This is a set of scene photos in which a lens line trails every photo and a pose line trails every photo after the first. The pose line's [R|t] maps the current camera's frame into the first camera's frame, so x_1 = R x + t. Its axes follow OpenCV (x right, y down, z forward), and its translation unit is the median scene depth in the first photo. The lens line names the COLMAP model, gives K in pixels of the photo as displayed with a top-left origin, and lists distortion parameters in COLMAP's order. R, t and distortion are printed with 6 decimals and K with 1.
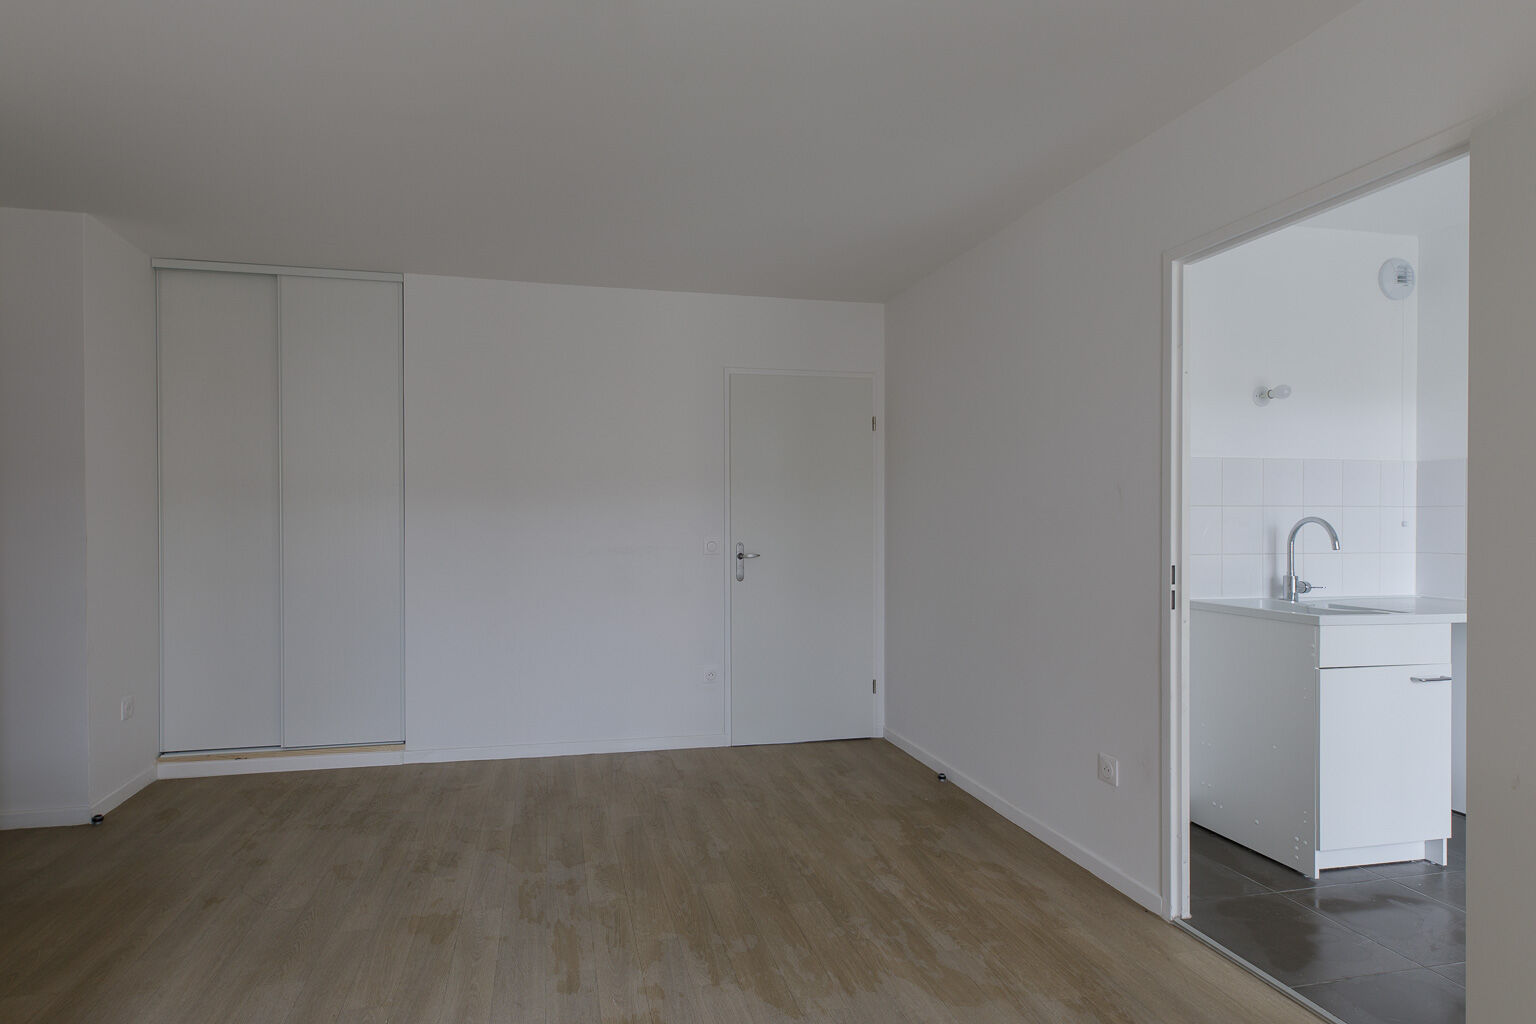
lens RADIAL K [[770.7, 0, 763.2], [0, 770.7, 522.1], [0, 0, 1]] dist [0.005305, 0.000435]
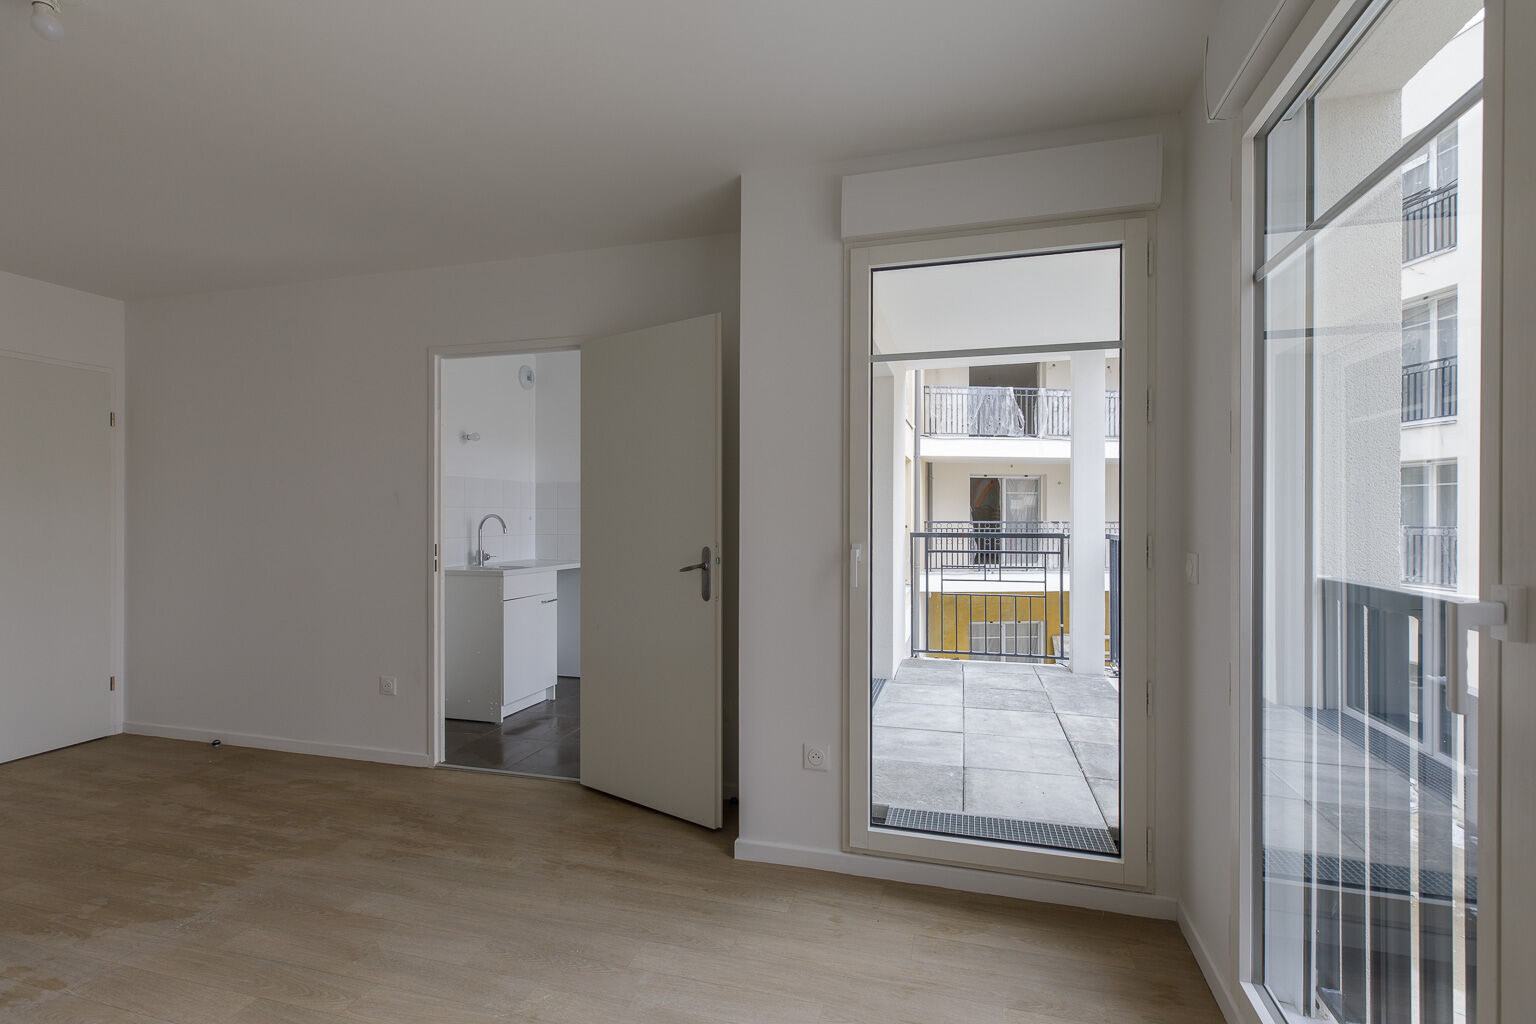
lens RADIAL K [[691.9, 0, 763.9], [0, 691.9, 513.8], [0, 0, 1]] dist [-0.018701, -0.000142]
pose [[0.473060, 0.002969, 0.881025, -0.367411], [0.003939, 0.999977, -0.005485, 0.003188], [-0.881021, 0.006065, 0.473038, -0.250400]]
